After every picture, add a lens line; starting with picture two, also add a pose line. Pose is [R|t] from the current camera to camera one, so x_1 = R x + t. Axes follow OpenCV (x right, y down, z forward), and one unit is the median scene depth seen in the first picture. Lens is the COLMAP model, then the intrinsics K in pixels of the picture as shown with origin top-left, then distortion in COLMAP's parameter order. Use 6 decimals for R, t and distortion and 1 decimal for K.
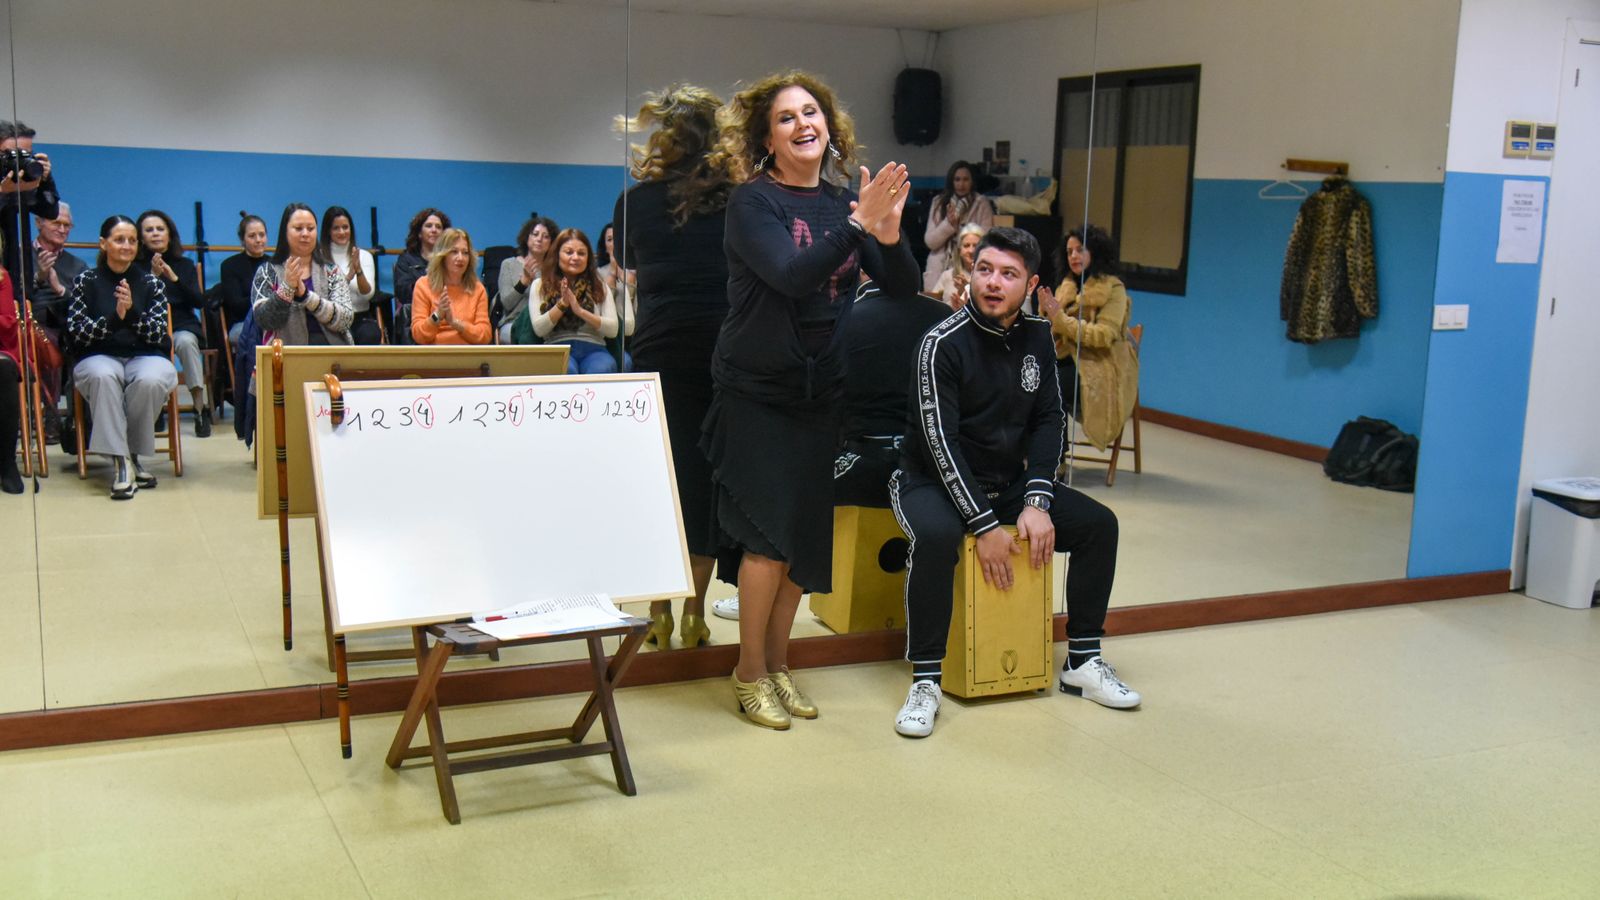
lens RADIAL K [[1605.2, 0, 817.8], [0, 1605.2, 449.5], [0, 0, 1]] dist [-0.012657, -0.026279]
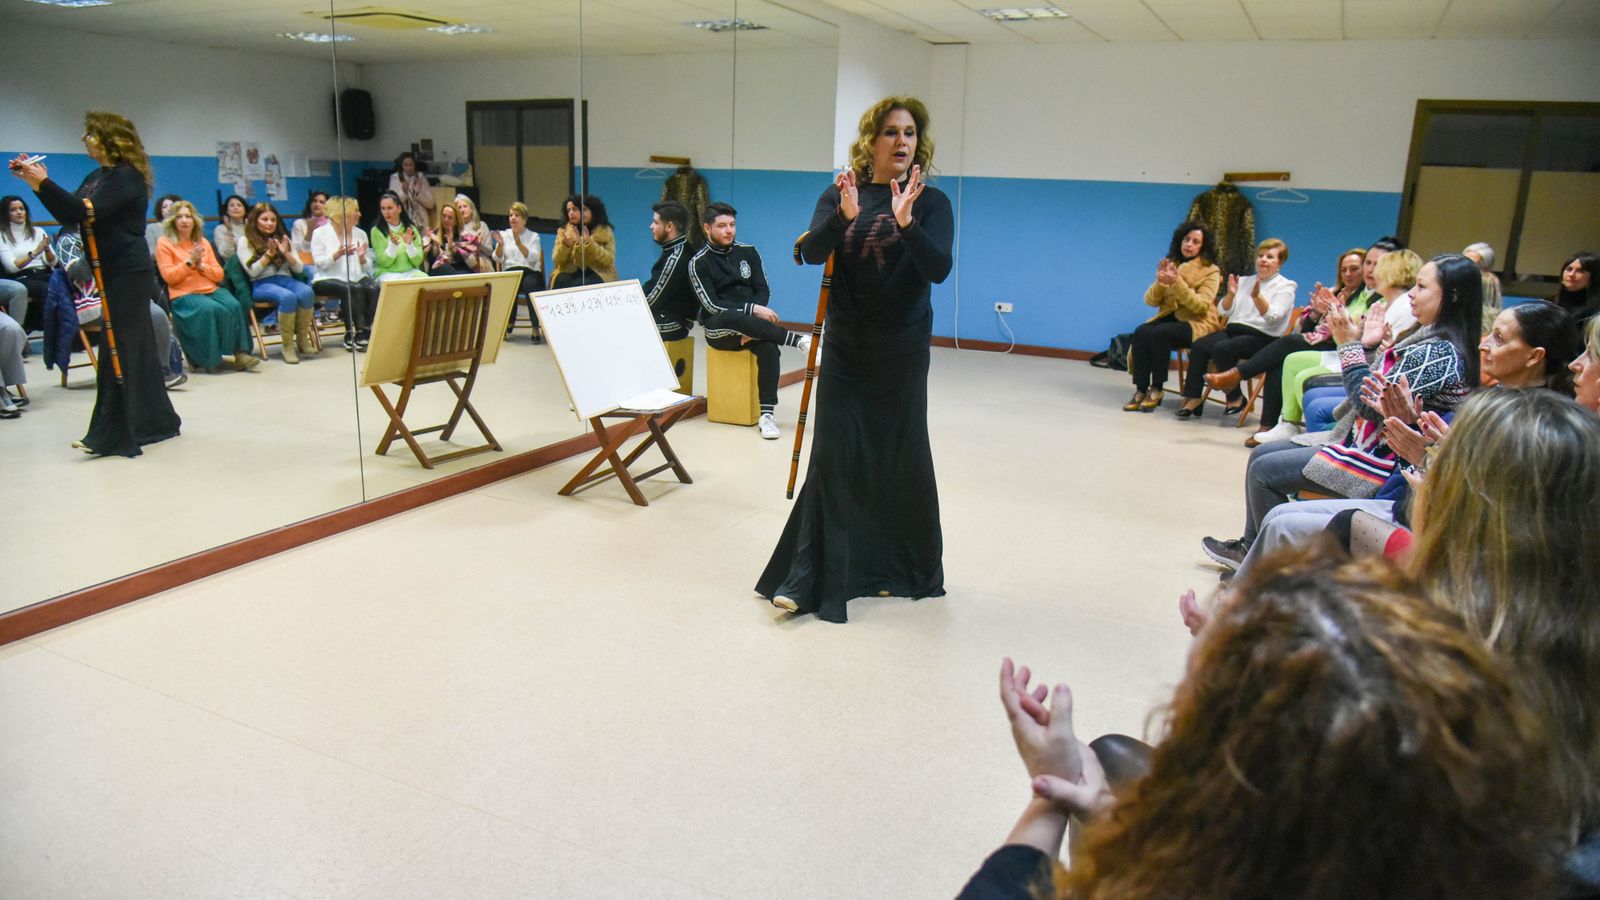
lens RADIAL K [[1077.6, 0, 790.2], [0, 1077.6, 458.7], [0, 0, 1]] dist [-0.050210, -0.003036]
pose [[0.768634, -0.164197, 0.618256, -0.427338], [0.092499, 0.984867, 0.146563, -0.003758], [-0.632965, -0.055465, 0.772191, -0.079944]]
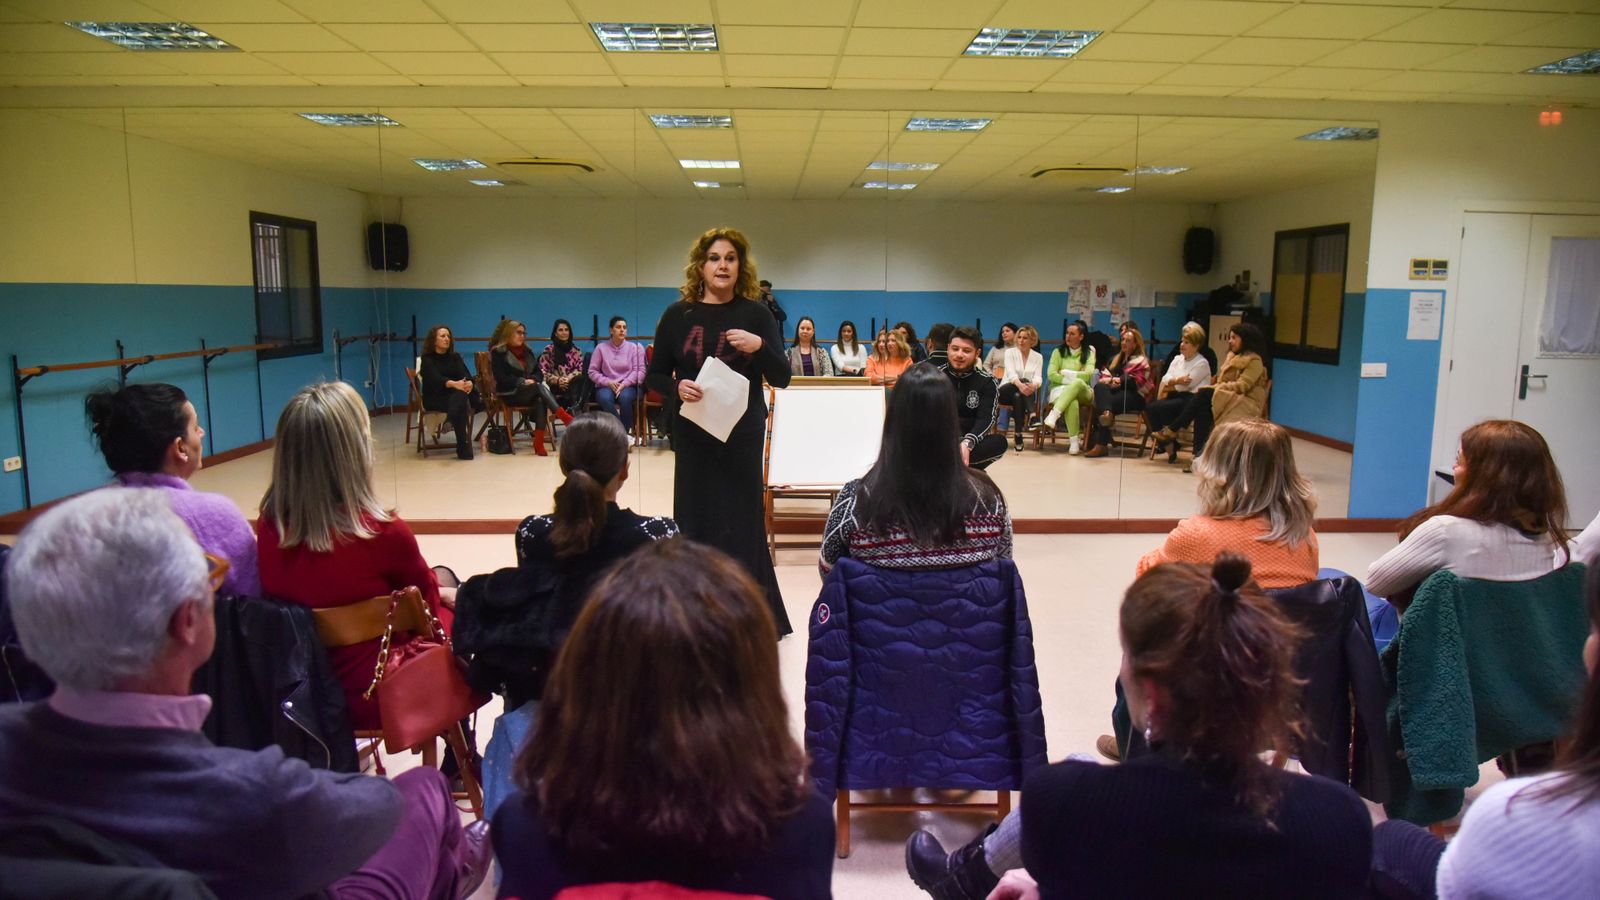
lens RADIAL K [[1078.5, 0, 804.6], [0, 1078.5, 466.3], [0, 0, 1]] dist [-0.034675, 0.003997]
pose [[0.910586, 0.040217, -0.411358, 0.223672], [-0.044498, 0.999009, -0.000830, 0.038407], [0.410917, 0.019061, 0.911473, -0.244217]]
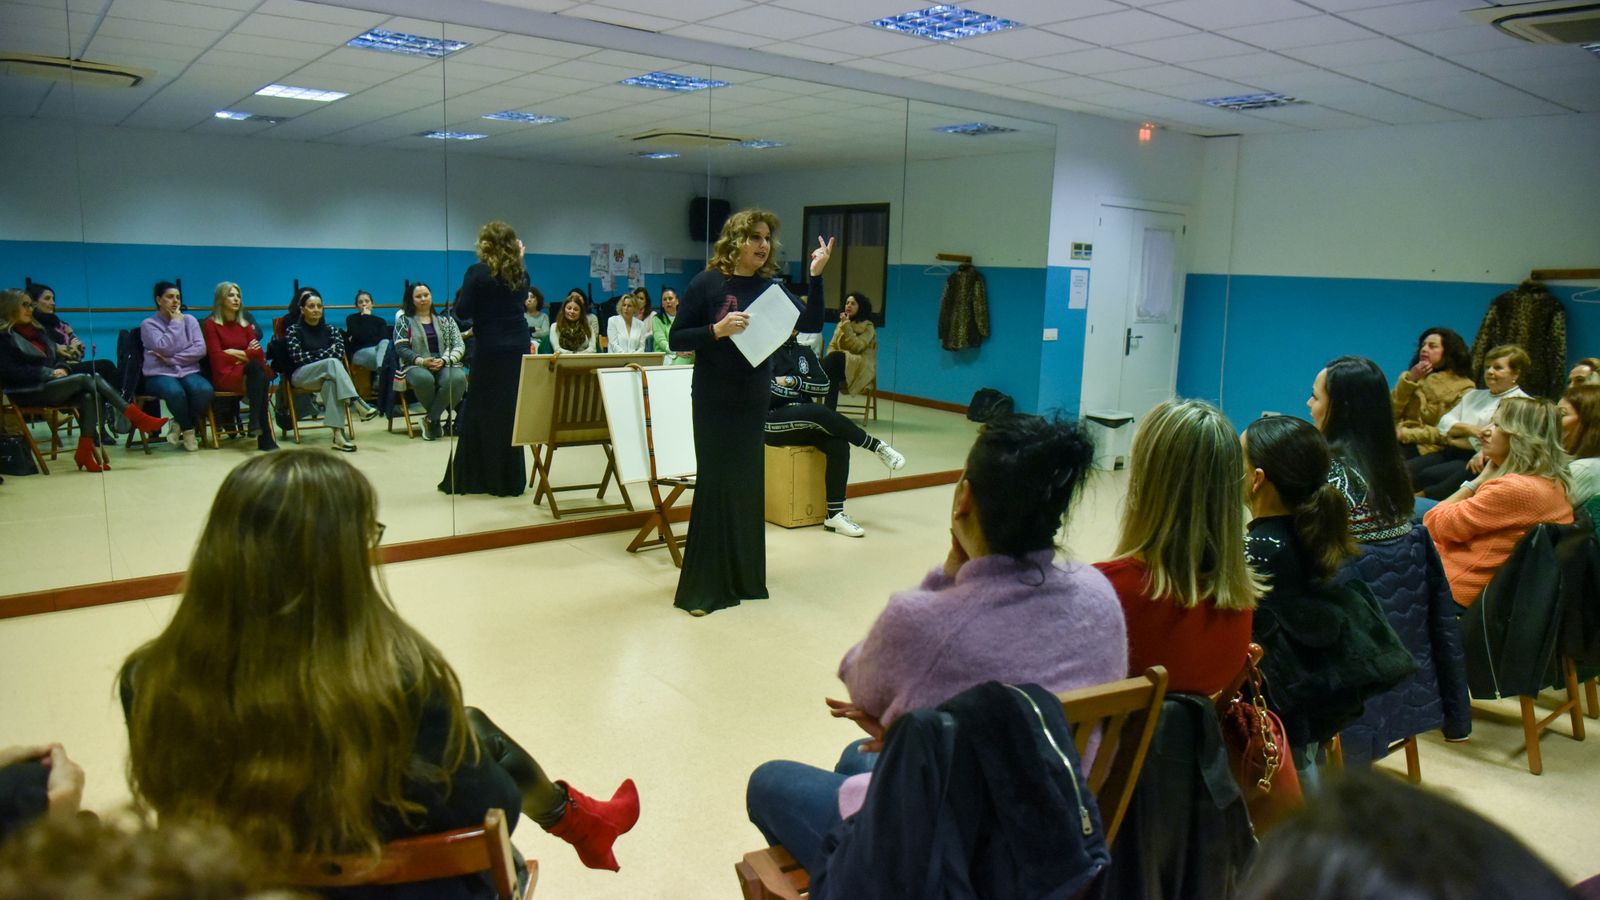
lens RADIAL K [[1077.6, 0, 790.2], [0, 1077.6, 458.7], [0, 0, 1]] dist [-0.050210, -0.003036]
pose [[0.973917, -0.041221, 0.223131, -0.188945], [0.036036, 0.998979, 0.027264, 0.021712], [-0.224026, -0.018512, 0.974407, -0.223007]]
